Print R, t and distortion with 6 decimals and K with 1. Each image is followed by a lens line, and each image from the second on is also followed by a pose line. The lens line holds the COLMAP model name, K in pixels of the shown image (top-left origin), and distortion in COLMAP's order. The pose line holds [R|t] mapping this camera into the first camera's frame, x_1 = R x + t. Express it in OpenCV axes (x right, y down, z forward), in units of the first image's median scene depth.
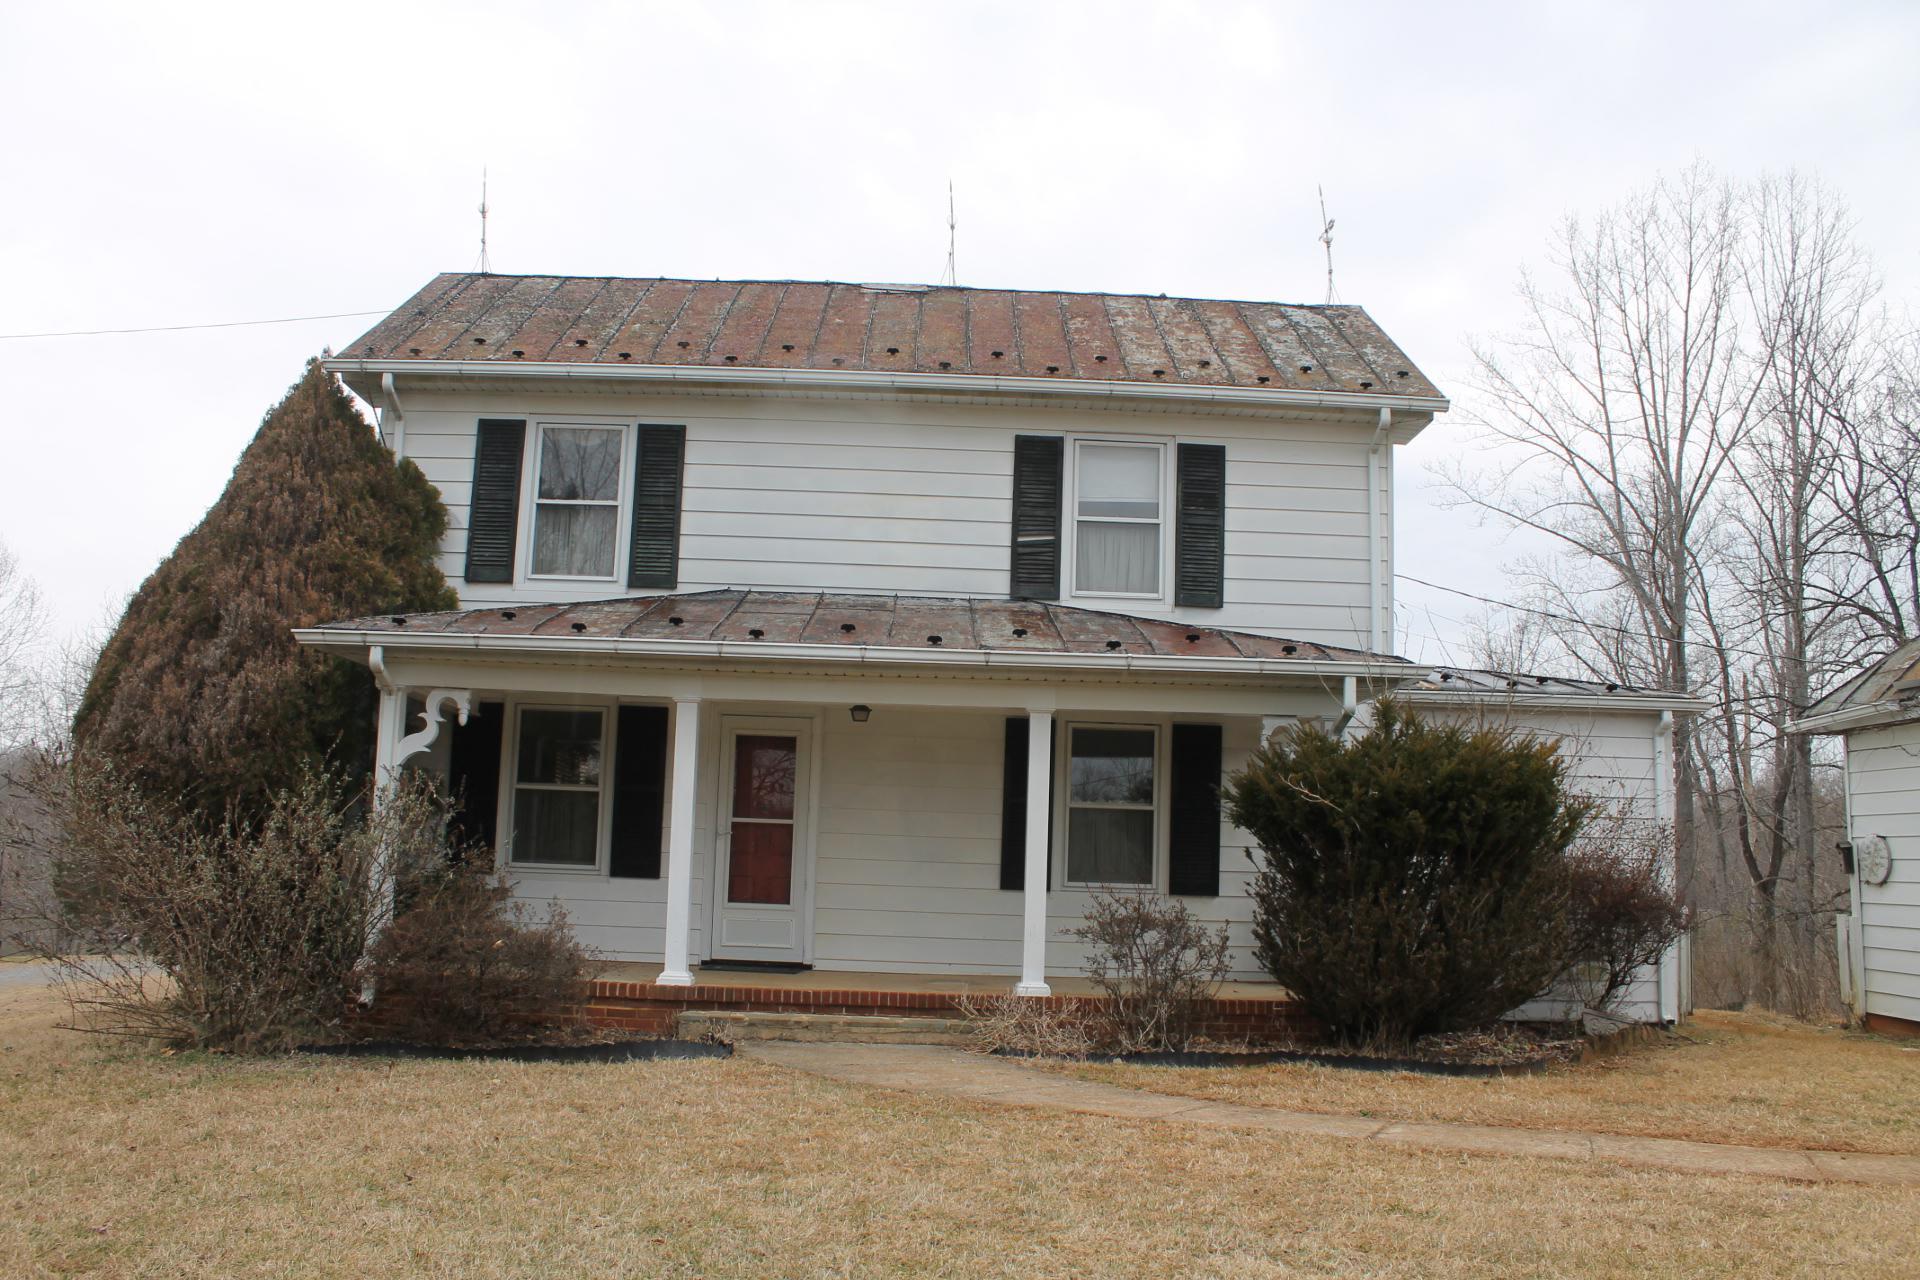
lens RADIAL K [[1596.9, 0, 960.0], [0, 1596.9, 640.0], [0, 0, 1]] dist [-0.182094, 0.181161]
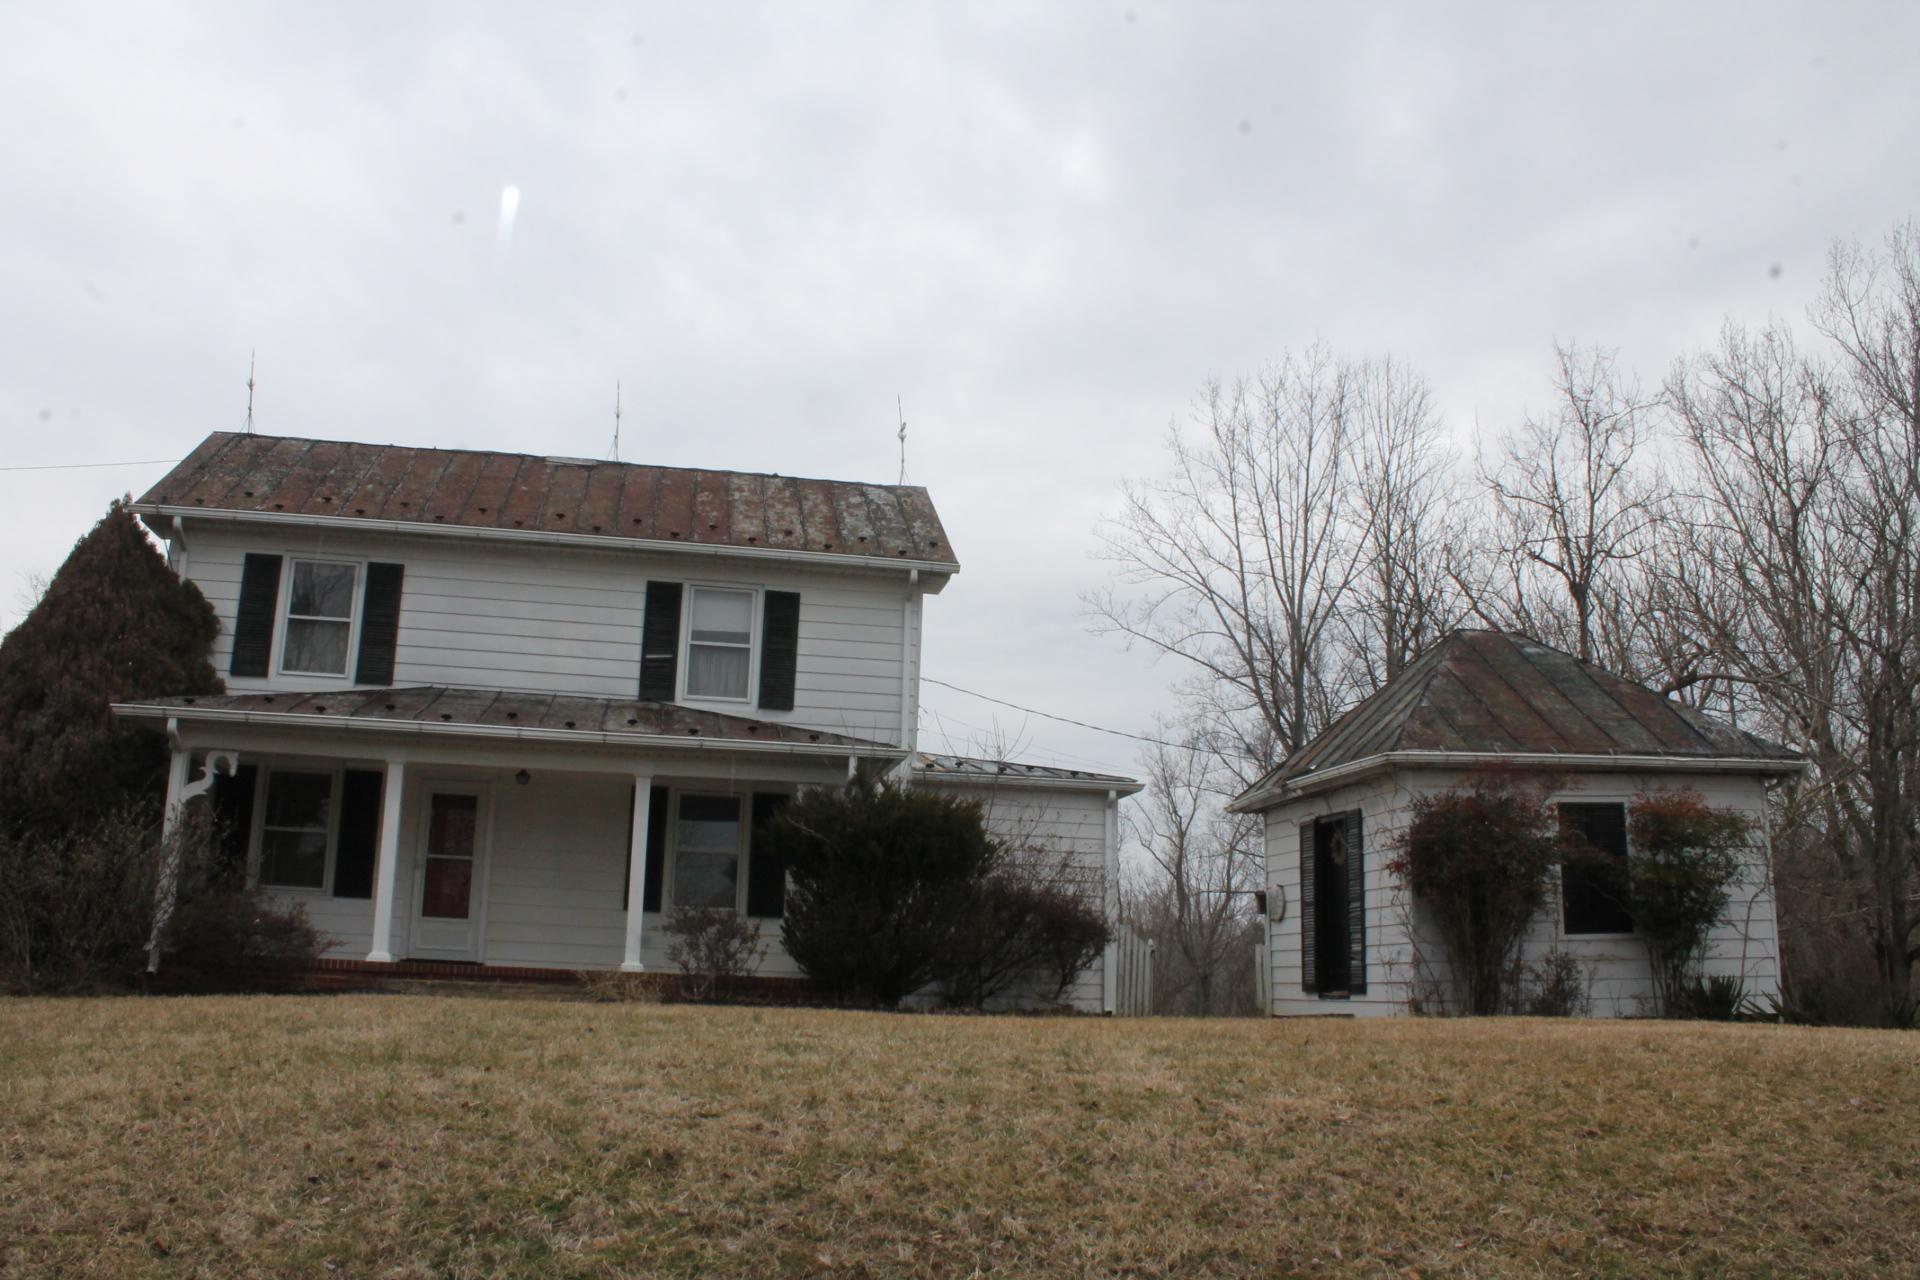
lens RADIAL K [[1596.9, 0, 960.0], [0, 1596.9, 640.0], [0, 0, 1]] dist [-0.182094, 0.181161]
pose [[0.985435, 0.031459, 0.167117, 0.074624], [-0.019682, 0.997234, -0.071667, 0.015649], [-0.168909, 0.067334, 0.983329, -0.395119]]
